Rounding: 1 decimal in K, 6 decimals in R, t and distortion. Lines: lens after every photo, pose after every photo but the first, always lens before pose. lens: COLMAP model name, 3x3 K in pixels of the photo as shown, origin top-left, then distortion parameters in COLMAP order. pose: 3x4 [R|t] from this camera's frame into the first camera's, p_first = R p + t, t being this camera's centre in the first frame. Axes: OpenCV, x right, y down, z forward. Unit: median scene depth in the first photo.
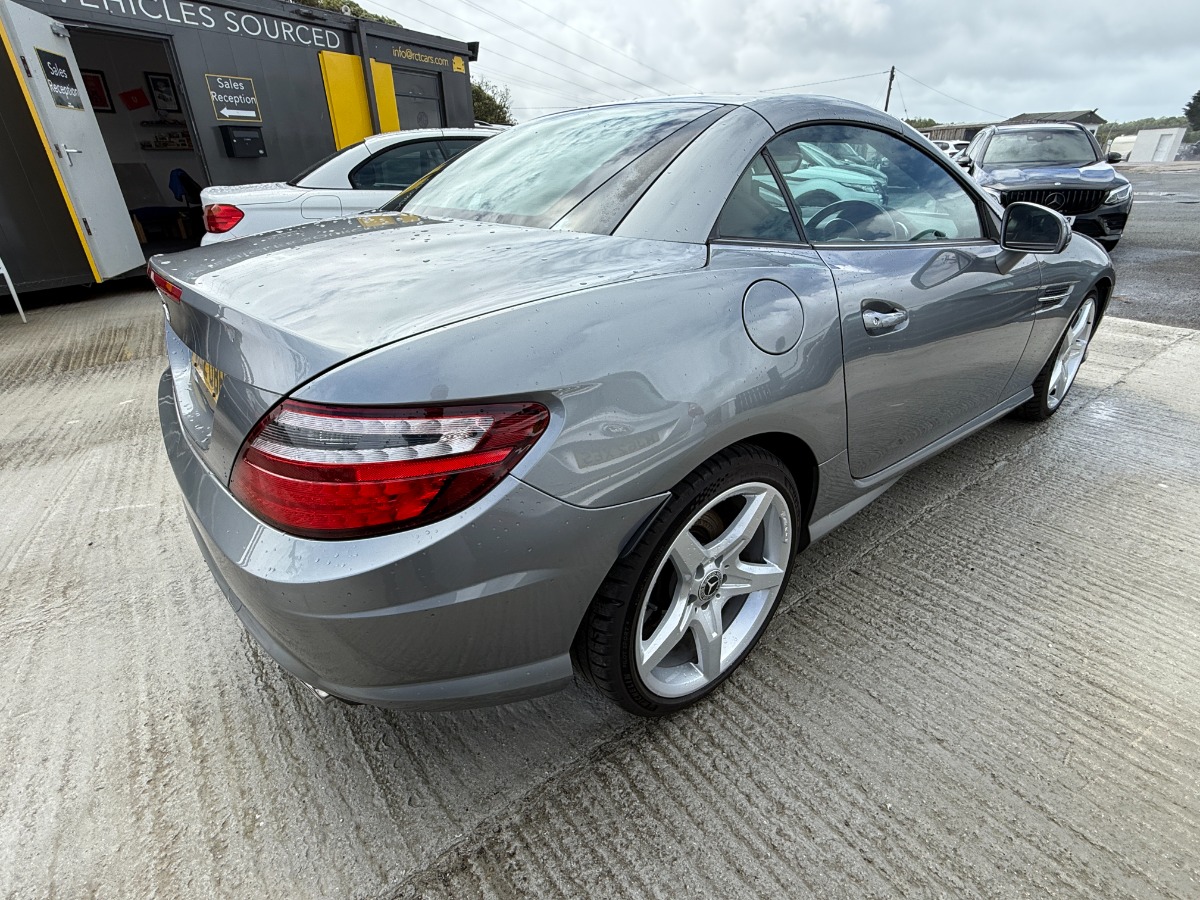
lens RADIAL K [[565.6, 0, 596.9], [0, 565.6, 451.5], [0, 0, 1]] dist [0.000754, -0.000964]
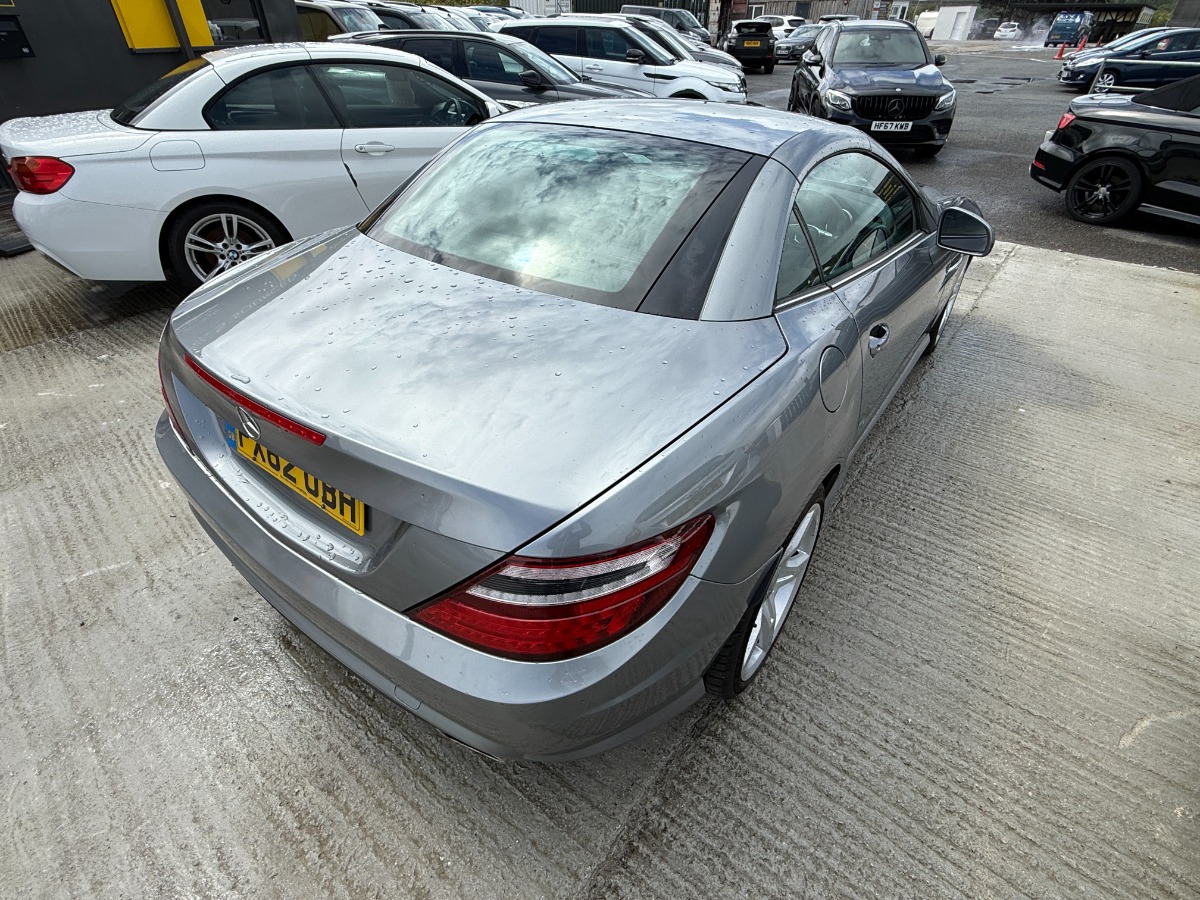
lens RADIAL K [[563.9, 0, 595.3], [0, 563.9, 449.0], [0, 0, 1]] dist [0.000646, -0.000605]
pose [[0.967957, -0.134320, 0.212171, -0.367391], [0.095987, 0.978665, 0.181664, -0.296177], [-0.232045, -0.155477, 0.960199, -0.035961]]
